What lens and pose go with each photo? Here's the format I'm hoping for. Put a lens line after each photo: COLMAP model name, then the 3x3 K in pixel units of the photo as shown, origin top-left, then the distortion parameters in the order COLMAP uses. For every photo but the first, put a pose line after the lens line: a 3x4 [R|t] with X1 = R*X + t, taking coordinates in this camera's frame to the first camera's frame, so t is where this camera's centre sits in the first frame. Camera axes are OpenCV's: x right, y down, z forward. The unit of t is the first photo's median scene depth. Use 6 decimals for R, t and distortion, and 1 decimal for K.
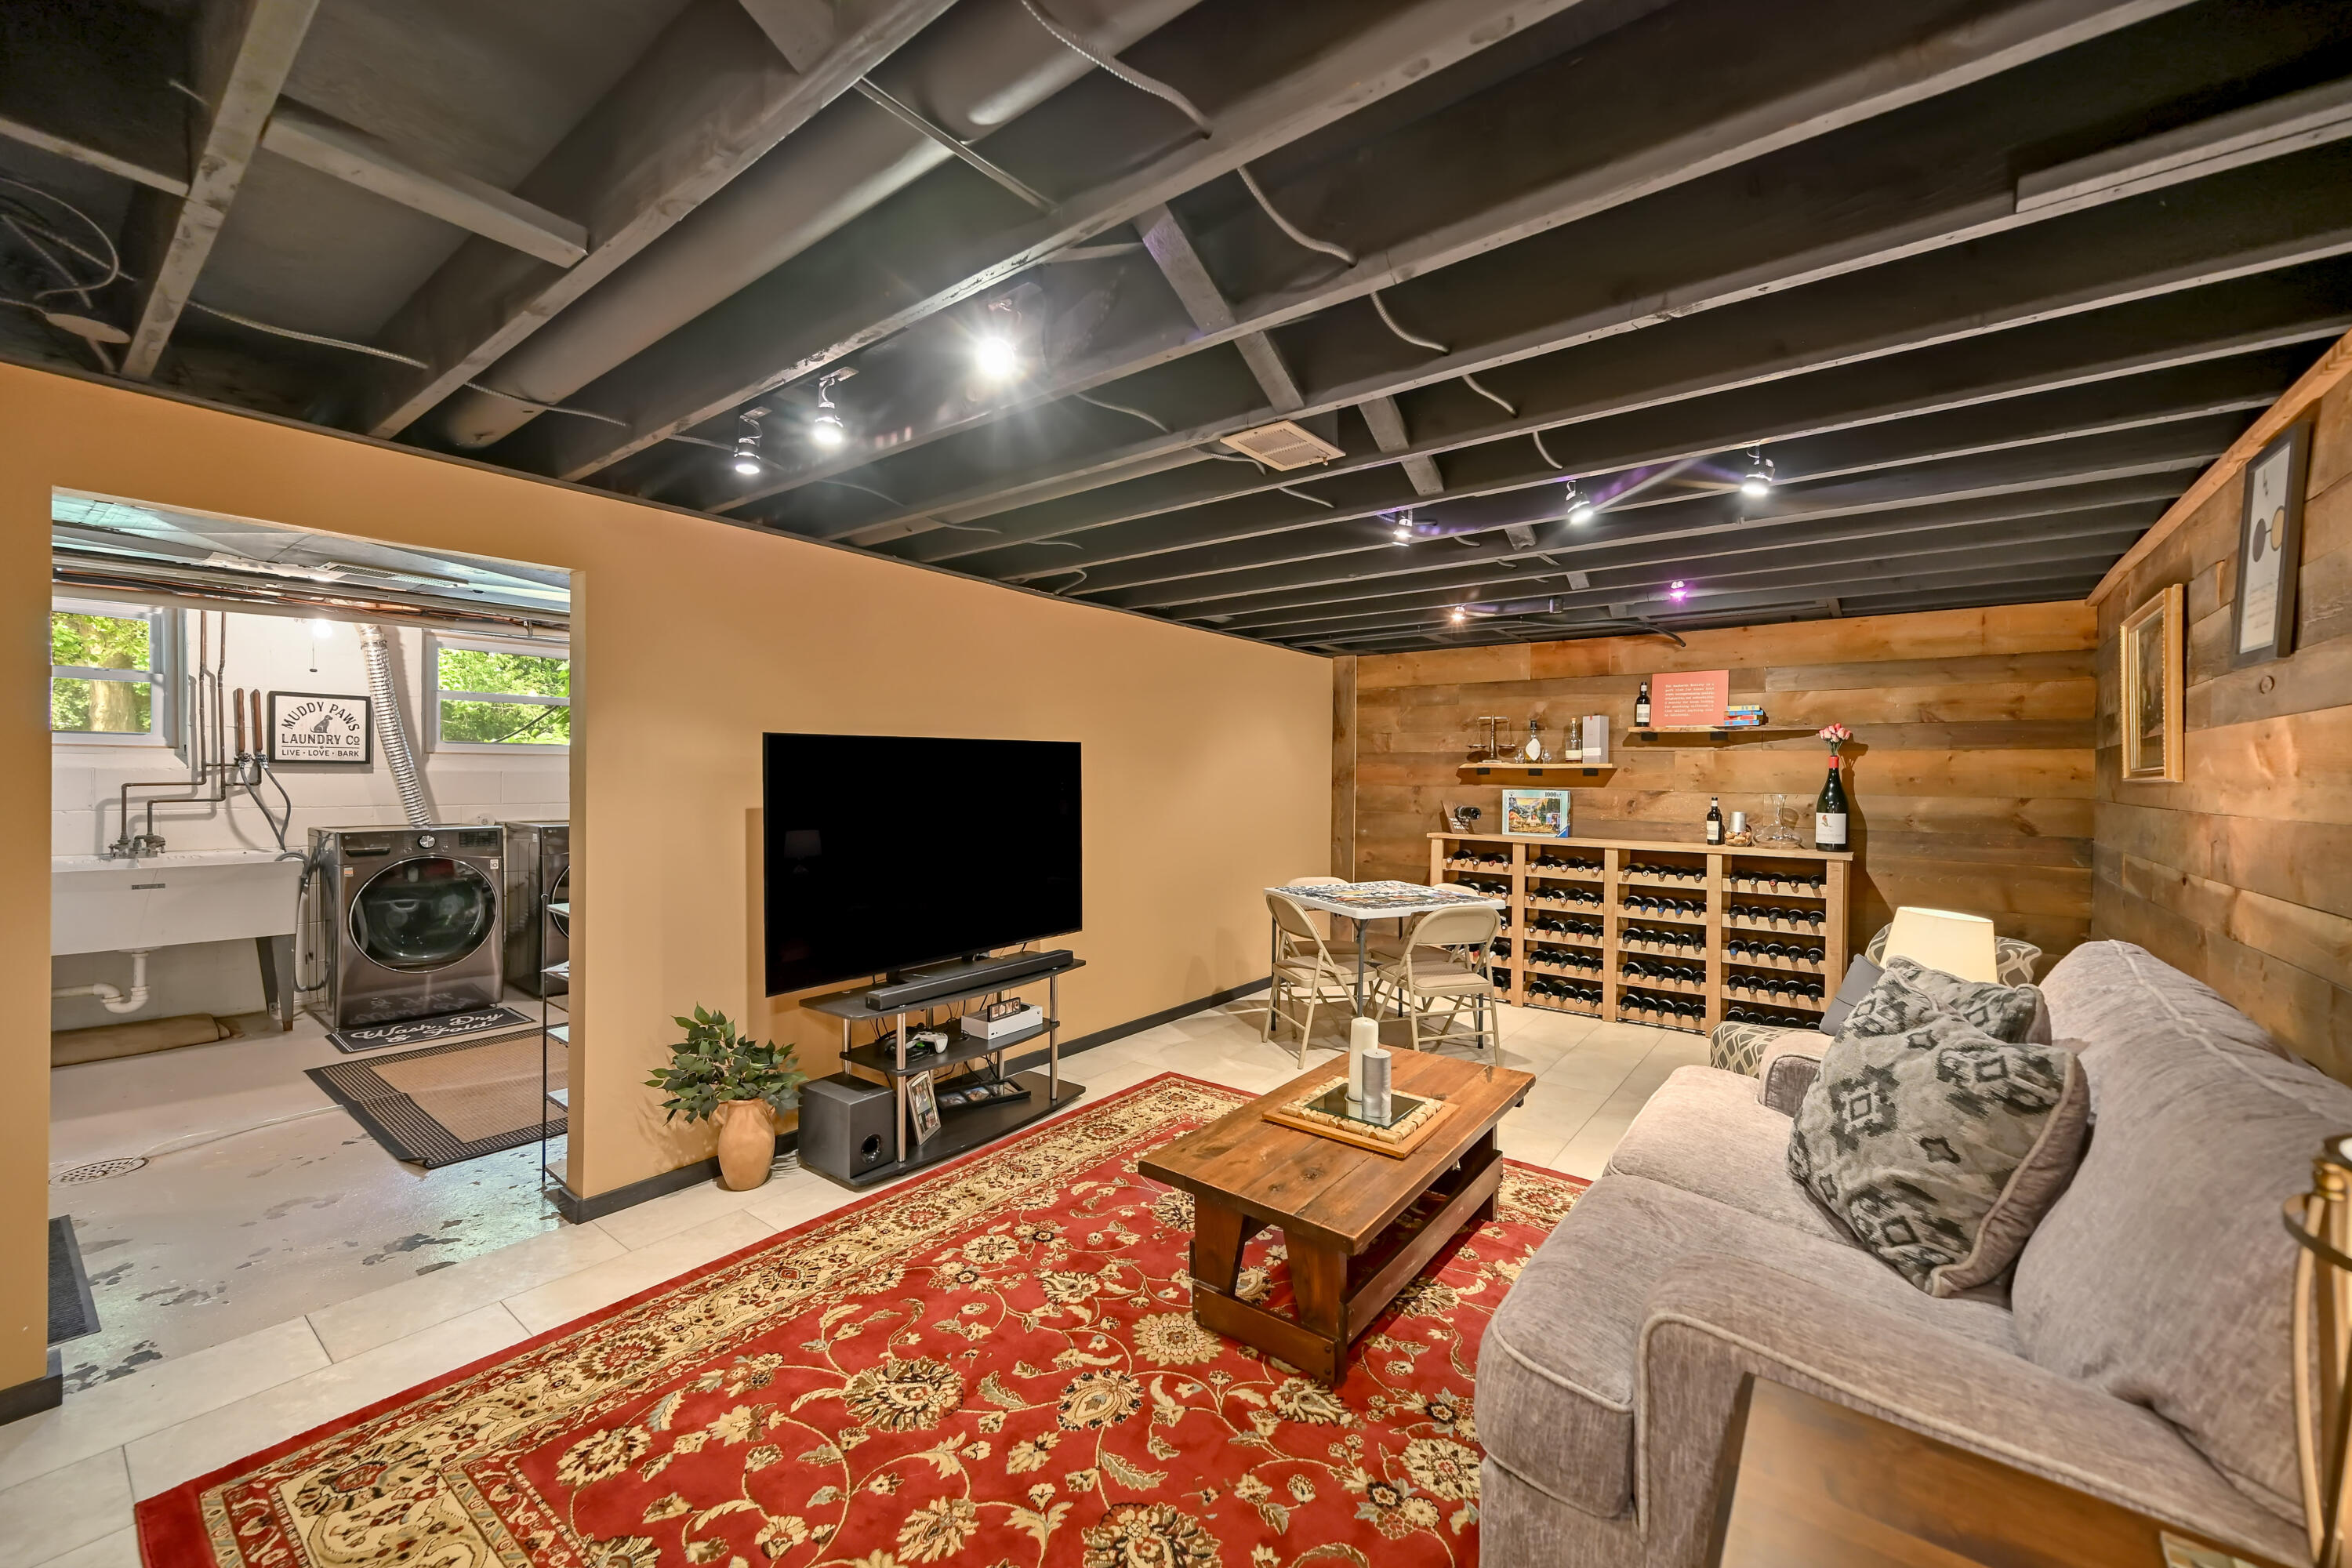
lens RADIAL K [[916.1, 0, 1181.7], [0, 916.1, 786.6], [0, 0, 1]] dist [0.009705, 0.000084]
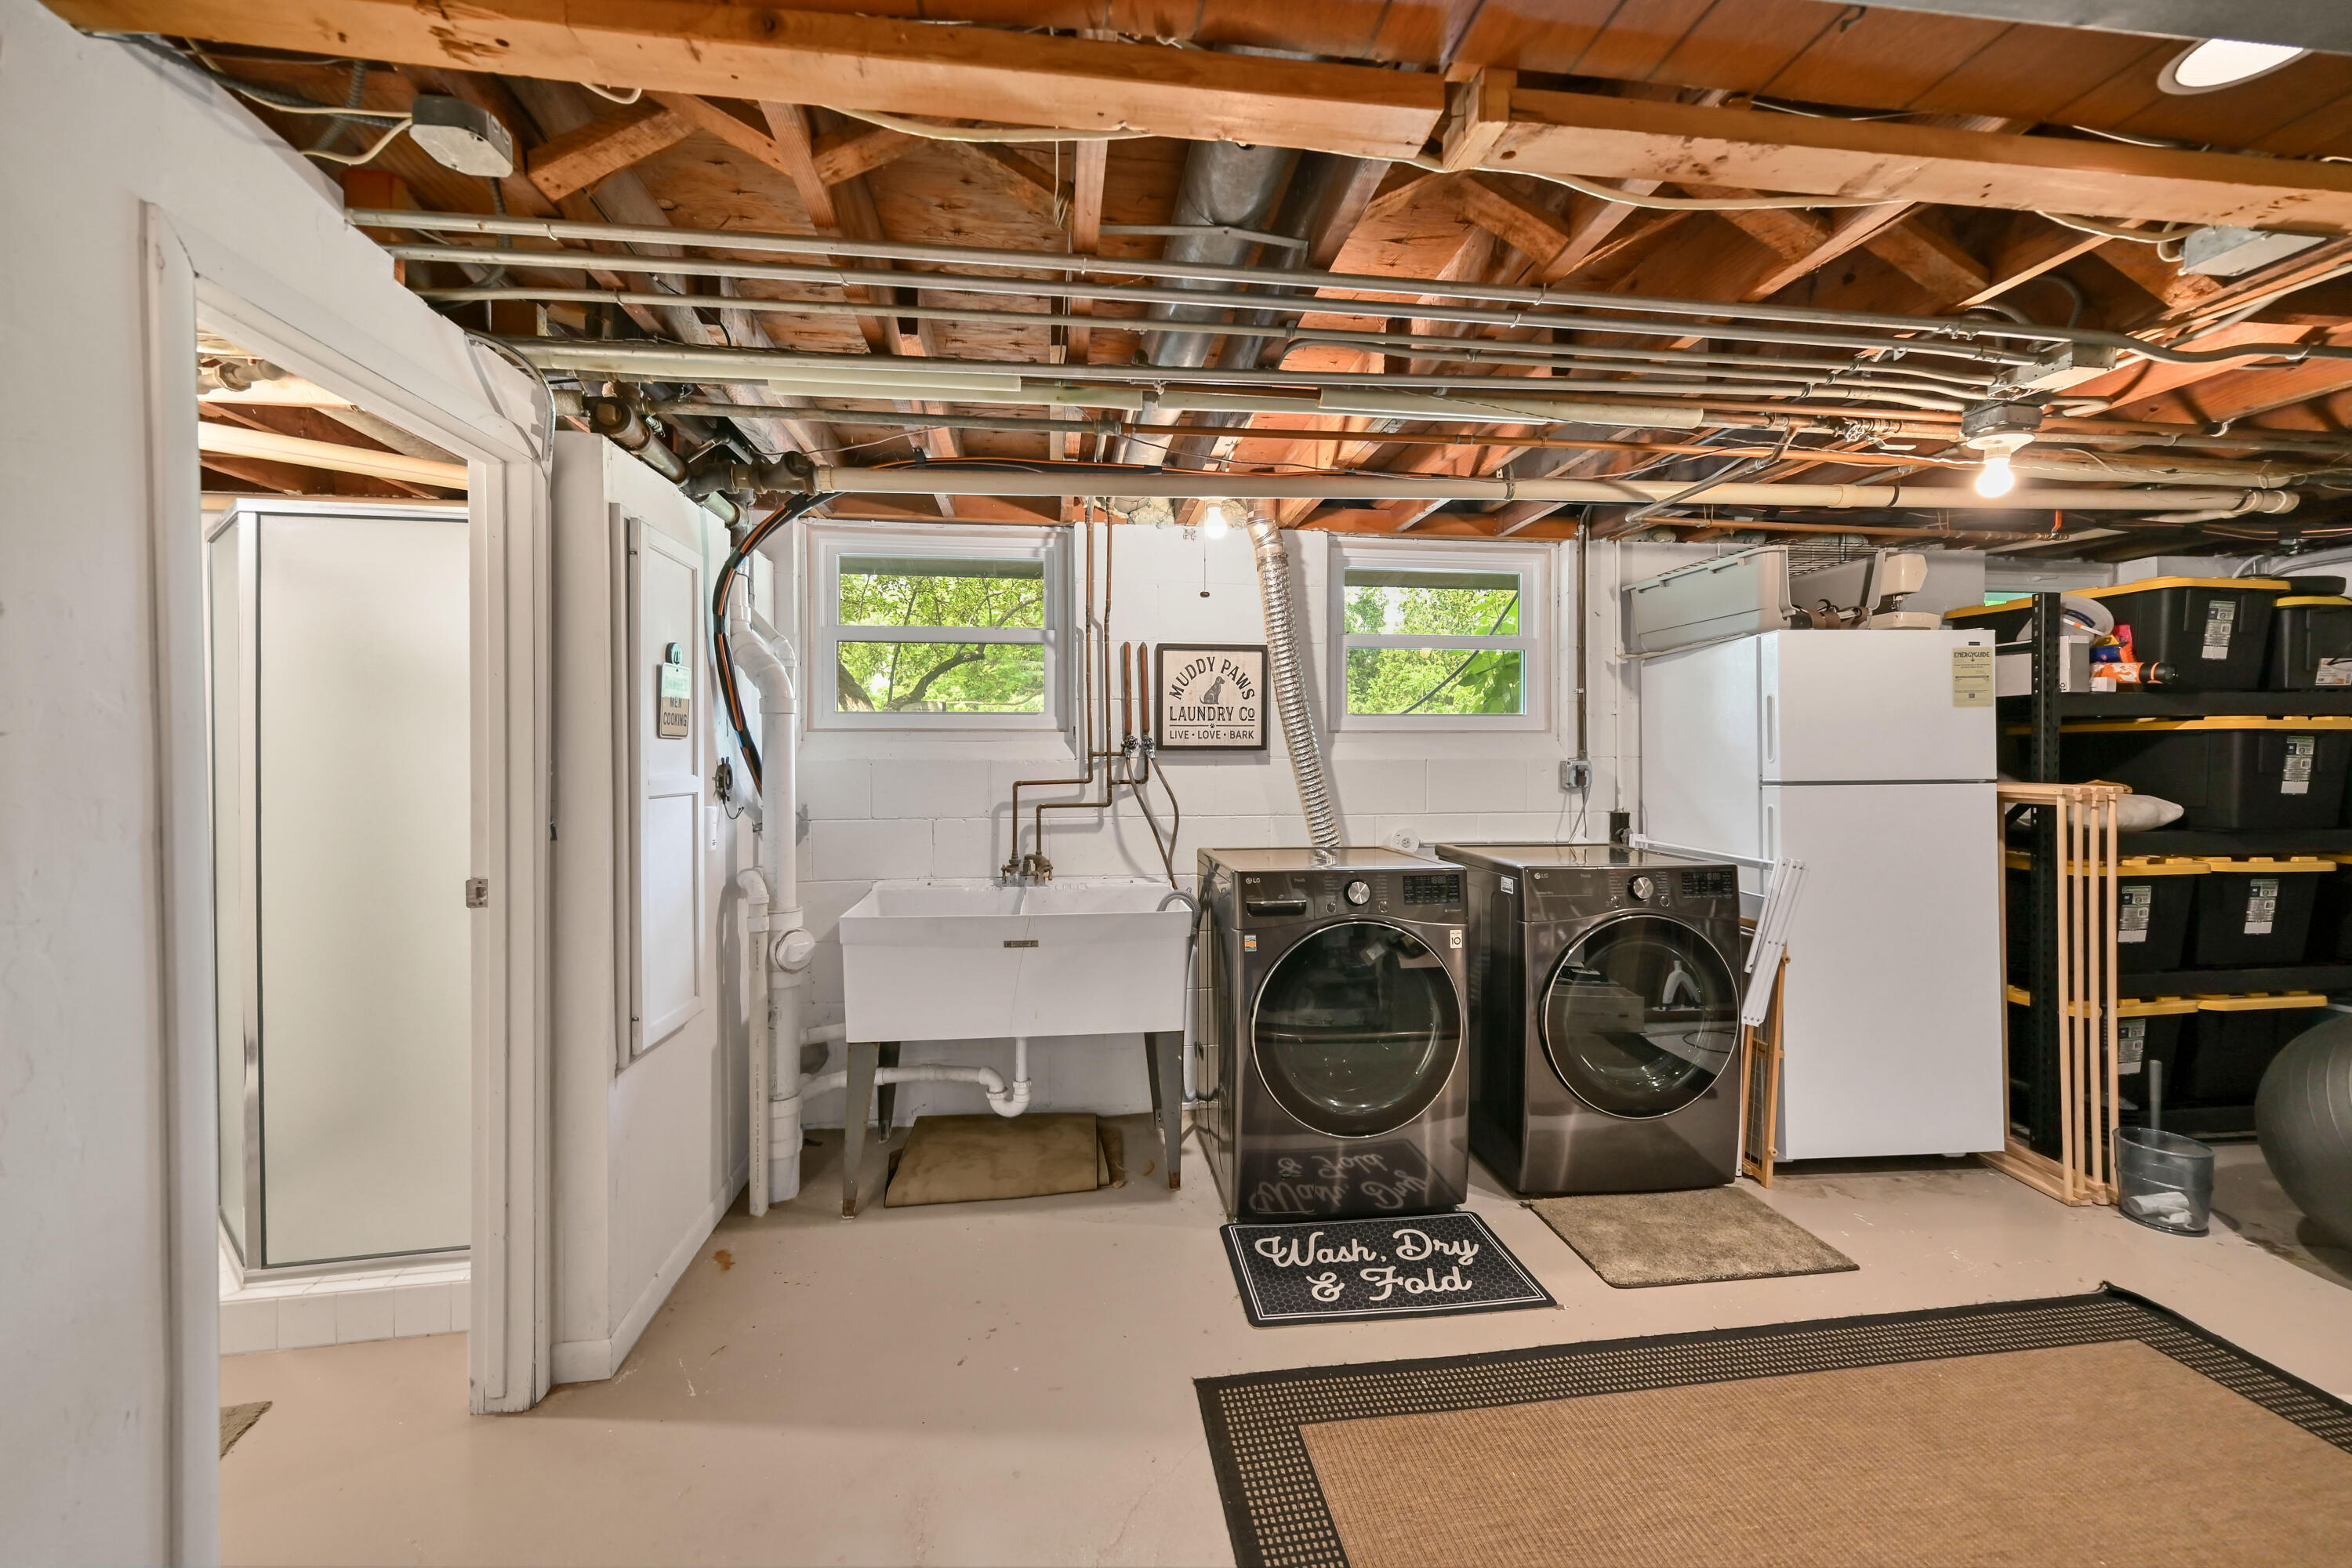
lens RADIAL K [[929.1, 0, 1176.2], [0, 929.1, 761.0], [0, 0, 1]] dist [0.003596, 0.000252]
pose [[0.713040, -0.007961, -0.701078, -0.507359], [-0.001104, 0.999922, -0.012478, -0.009670], [0.701123, 0.009672, 0.712975, 0.533348]]
